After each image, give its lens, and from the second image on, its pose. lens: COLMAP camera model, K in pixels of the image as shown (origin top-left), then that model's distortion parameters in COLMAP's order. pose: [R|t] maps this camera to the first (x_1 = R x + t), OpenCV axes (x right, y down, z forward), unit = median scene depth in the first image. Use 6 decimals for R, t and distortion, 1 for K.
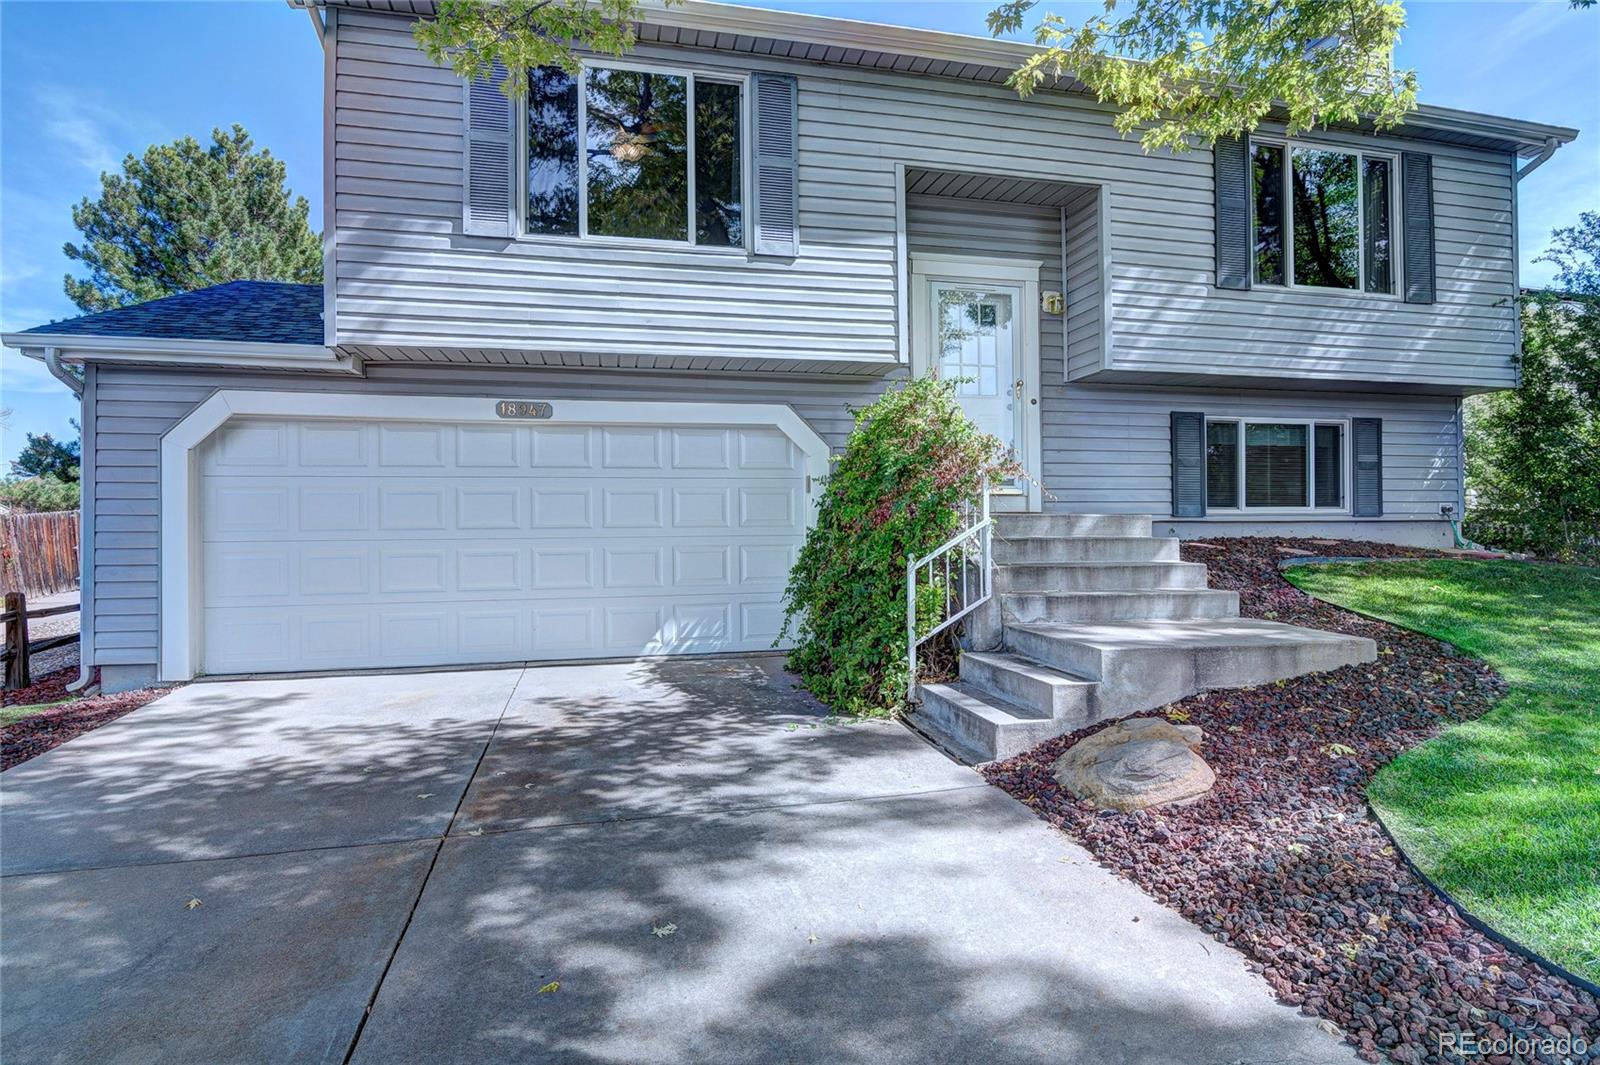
lens RADIAL K [[767.2, 0, 744.6], [0, 767.2, 530.8], [0, 0, 1]] dist [-0.008472, -0.005661]
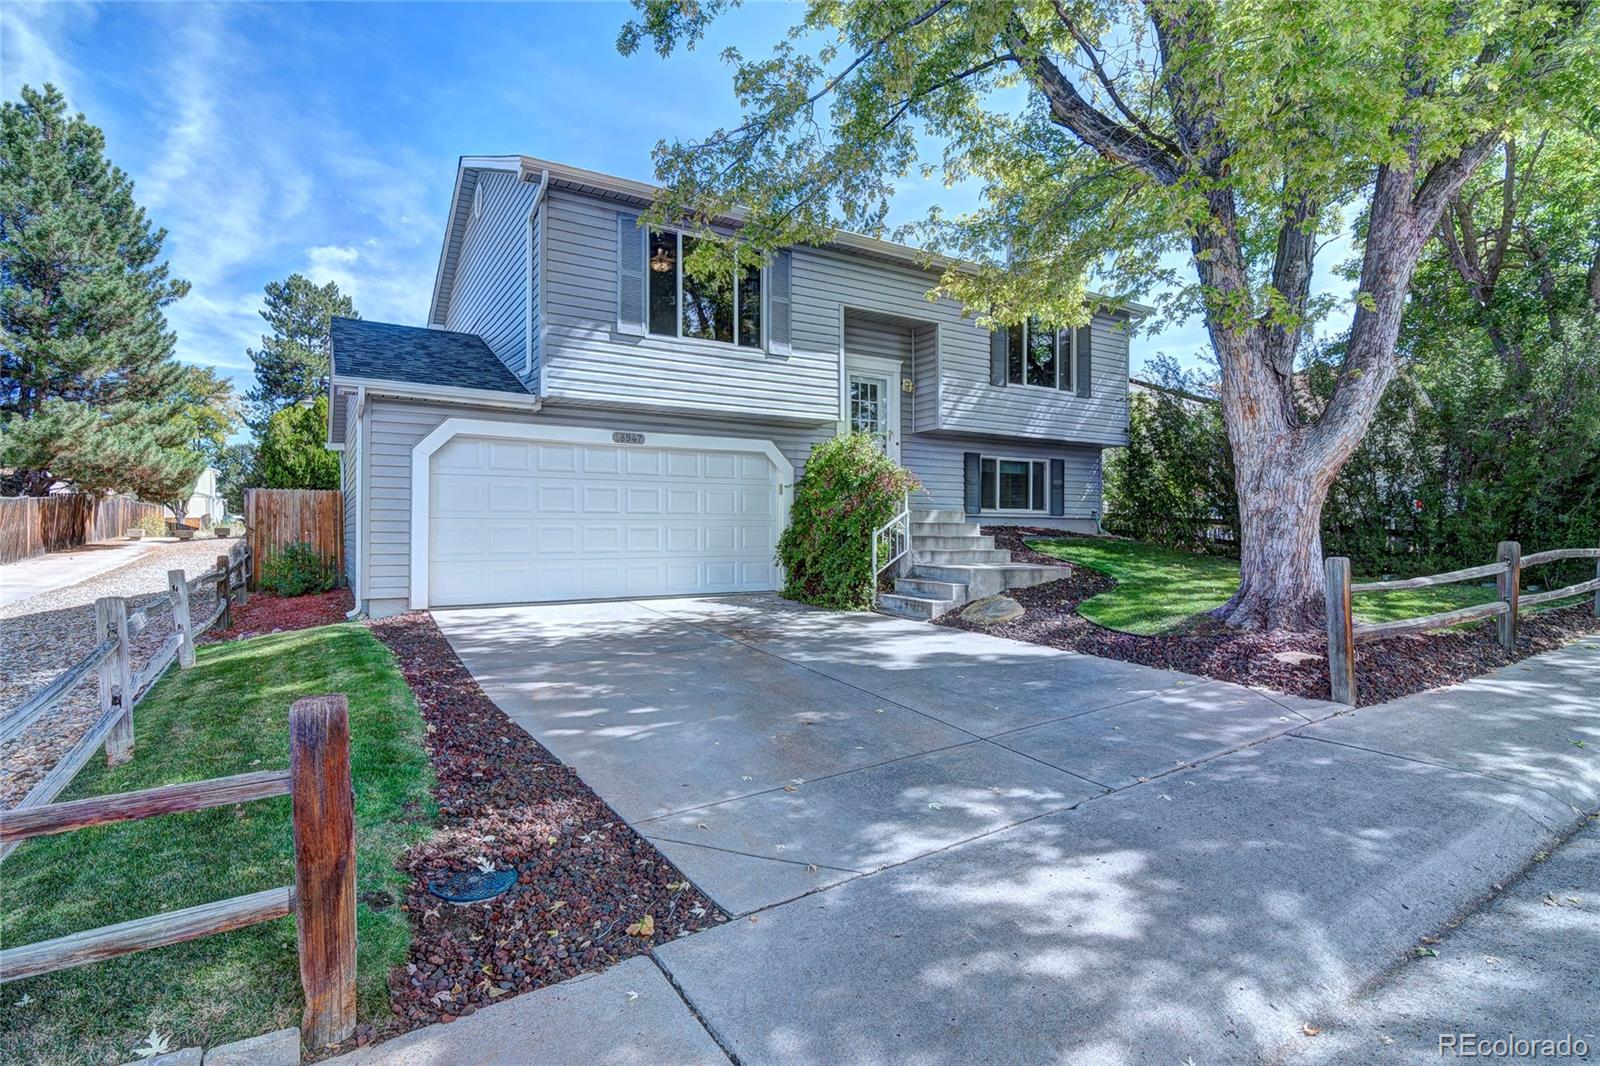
lens RADIAL K [[767.2, 0, 745.7], [0, 767.2, 531.8], [0, 0, 1]] dist [-0.008472, -0.005661]
pose [[0.946669, 0.008712, 0.322091, -0.530233], [-0.008922, 0.999960, -0.000823, 0.033269], [-0.322085, -0.002094, 0.946708, -0.544106]]
